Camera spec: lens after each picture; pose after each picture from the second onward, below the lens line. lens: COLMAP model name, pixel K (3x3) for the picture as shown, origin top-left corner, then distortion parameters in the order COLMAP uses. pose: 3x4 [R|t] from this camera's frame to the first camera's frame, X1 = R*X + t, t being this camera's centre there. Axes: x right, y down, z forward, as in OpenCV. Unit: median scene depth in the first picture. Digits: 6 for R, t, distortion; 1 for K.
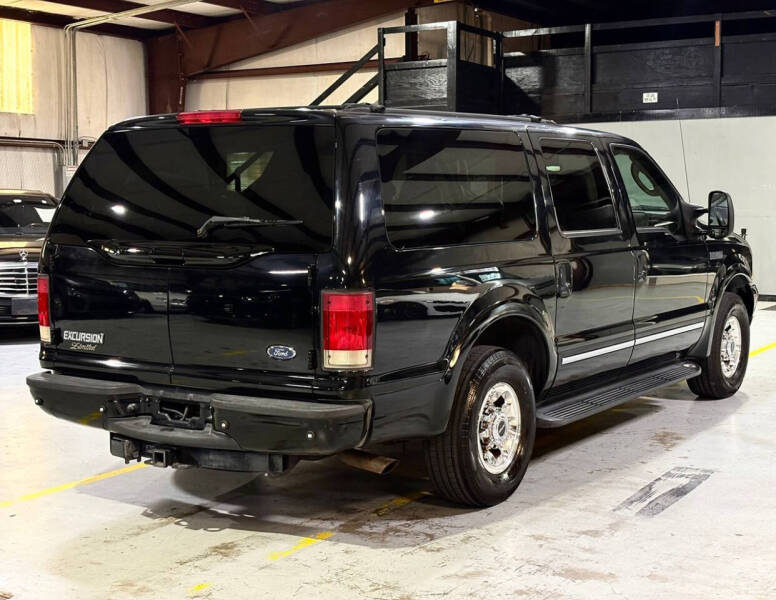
lens RADIAL K [[1203.7, 0, 390.5], [0, 1203.7, 299.7], [0, 0, 1]] dist [0.084176, 0.000000]
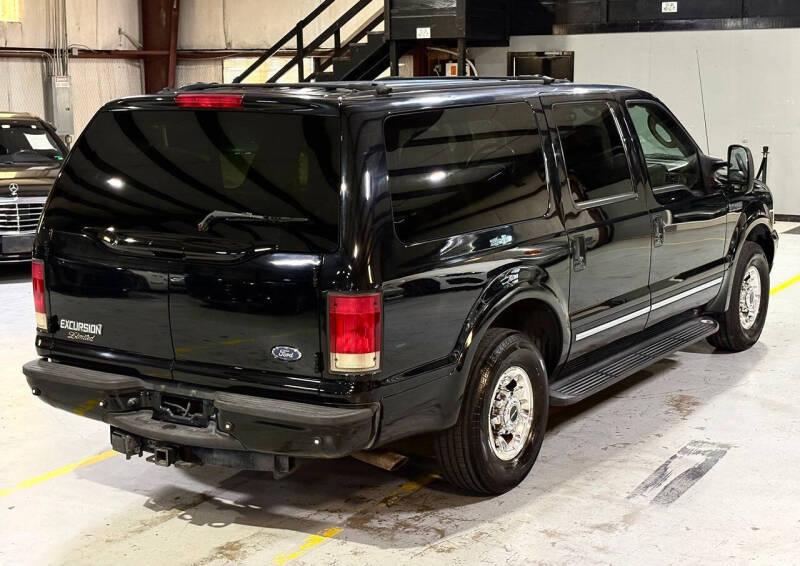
lens RADIAL K [[1257.7, 0, 410.8], [0, 1257.7, 254.5], [0, 0, 1]] dist [0.084425, 0.000000]
pose [[0.999934, -0.005353, 0.010159, -0.000363], [0.004812, 0.998606, 0.052561, -0.073817], [-0.010426, -0.052509, 0.998566, -0.007859]]
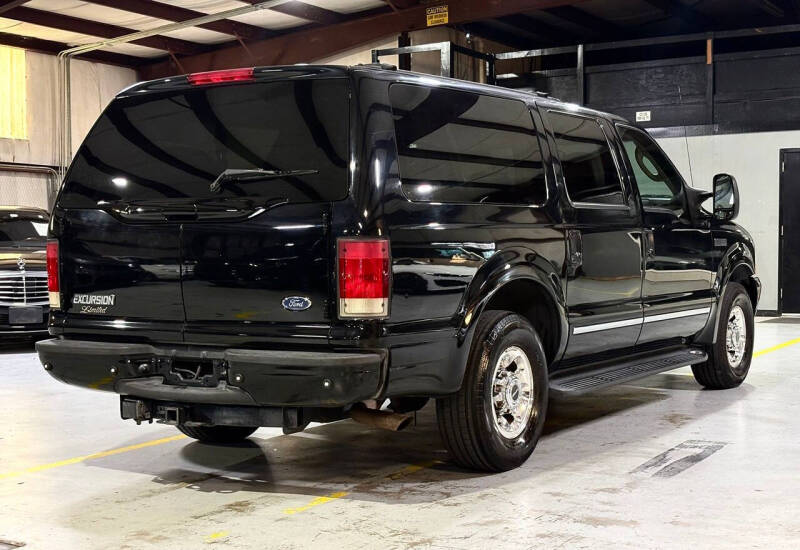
lens RADIAL K [[1202.2, 0, 388.6], [0, 1202.2, 301.2], [0, 0, 1]] dist [0.101511, 0.000000]
pose [[0.999941, -0.006758, 0.008547, -0.019342], [0.007077, 0.999257, -0.037877, 0.066846], [-0.008285, 0.037935, 0.999246, 0.007276]]
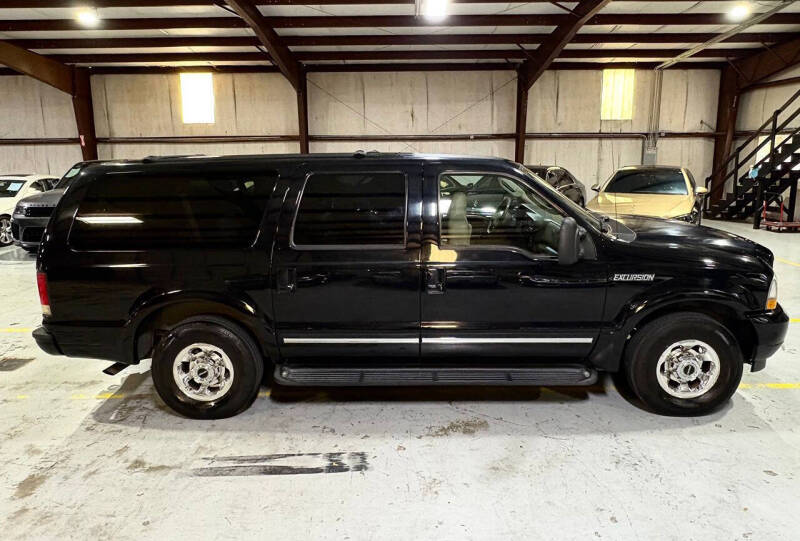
lens RADIAL K [[535.6, 0, 394.3], [0, 535.6, 255.2], [0, 0, 1]] dist [-0.001050, 0.003588]
pose [[0.541231, 0.164821, -0.824563, 0.730329], [-0.070685, 0.986049, 0.150704, -0.153181], [0.837898, -0.023282, 0.545330, 0.817693]]
